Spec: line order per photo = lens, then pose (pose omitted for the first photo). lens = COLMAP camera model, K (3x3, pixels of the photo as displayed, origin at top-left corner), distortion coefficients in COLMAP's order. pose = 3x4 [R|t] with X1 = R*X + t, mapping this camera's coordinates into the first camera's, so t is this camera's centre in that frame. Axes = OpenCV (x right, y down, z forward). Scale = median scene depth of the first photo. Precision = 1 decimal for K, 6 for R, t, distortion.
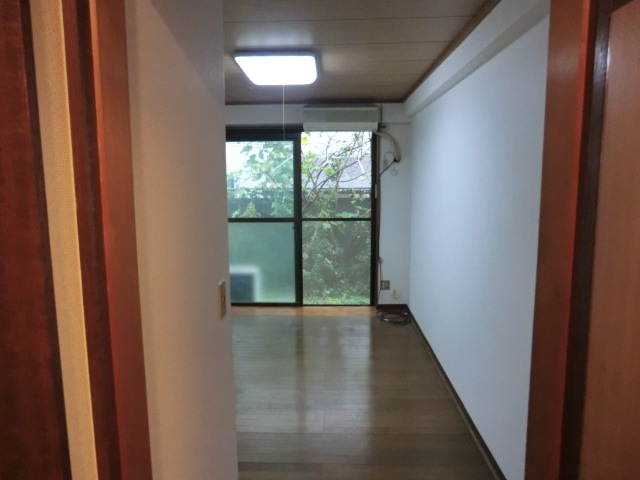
lens RADIAL K [[461.0, 0, 315.4], [0, 461.0, 237.8], [0, 0, 1]] dist [-0.060643, 0.061911]
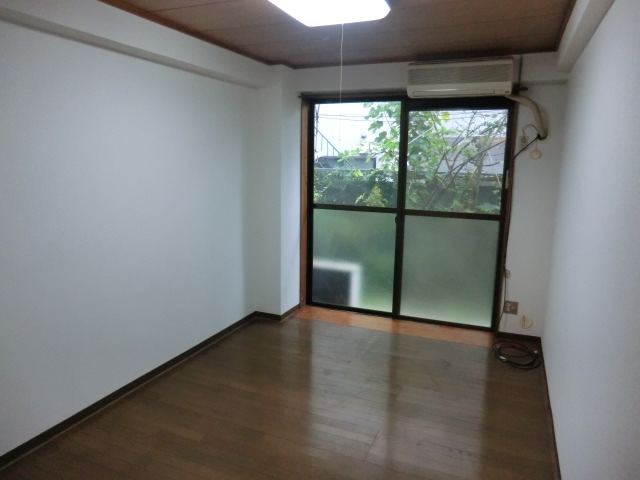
lens RADIAL K [[461.0, 0, 318.4], [0, 461.0, 242.1], [0, 0, 1]] dist [-0.060643, 0.061911]
pose [[0.934856, 0.082290, -0.345358, 0.106095], [-0.065844, 0.996078, 0.059104, -0.024766], [0.348867, -0.032514, 0.936608, 0.207703]]
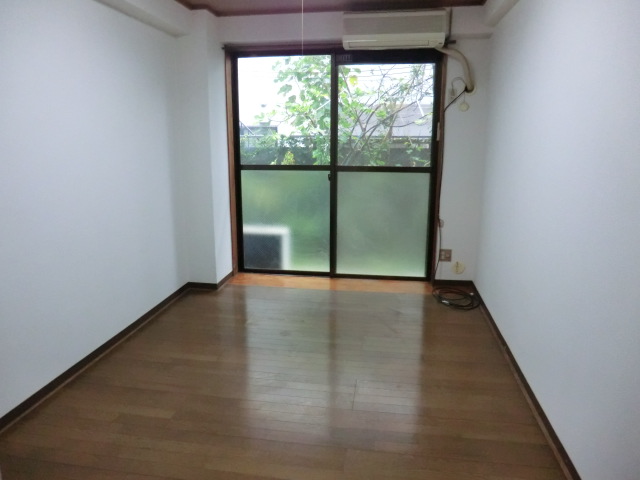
lens RADIAL K [[461.0, 0, 320.1], [0, 461.0, 238.7], [0, 0, 1]] dist [-0.060643, 0.061911]
pose [[0.993608, 0.031156, -0.108499, 0.024777], [-0.021253, 0.995600, 0.091260, 0.008693], [0.110865, -0.088371, 0.989899, 0.211925]]
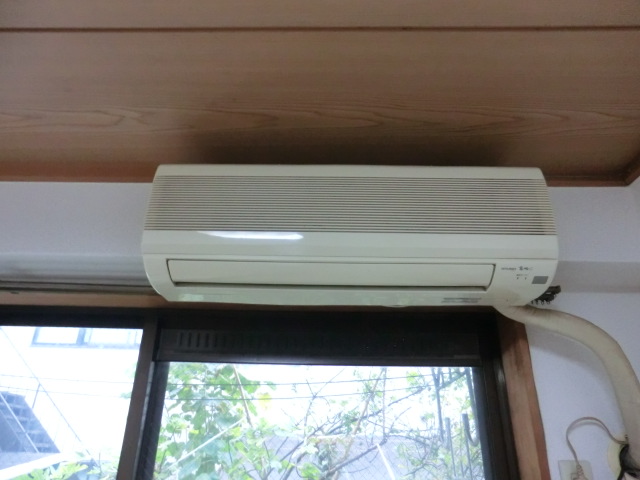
lens RADIAL K [[461.0, 0, 316.4], [0, 461.0, 238.9], [0, 0, 1]] dist [-0.060643, 0.061911]
pose [[0.999376, 0.034590, 0.007160, 0.037392], [-0.025098, 0.837958, -0.545157, -0.135698], [-0.024857, 0.544637, 0.838304, 0.759179]]
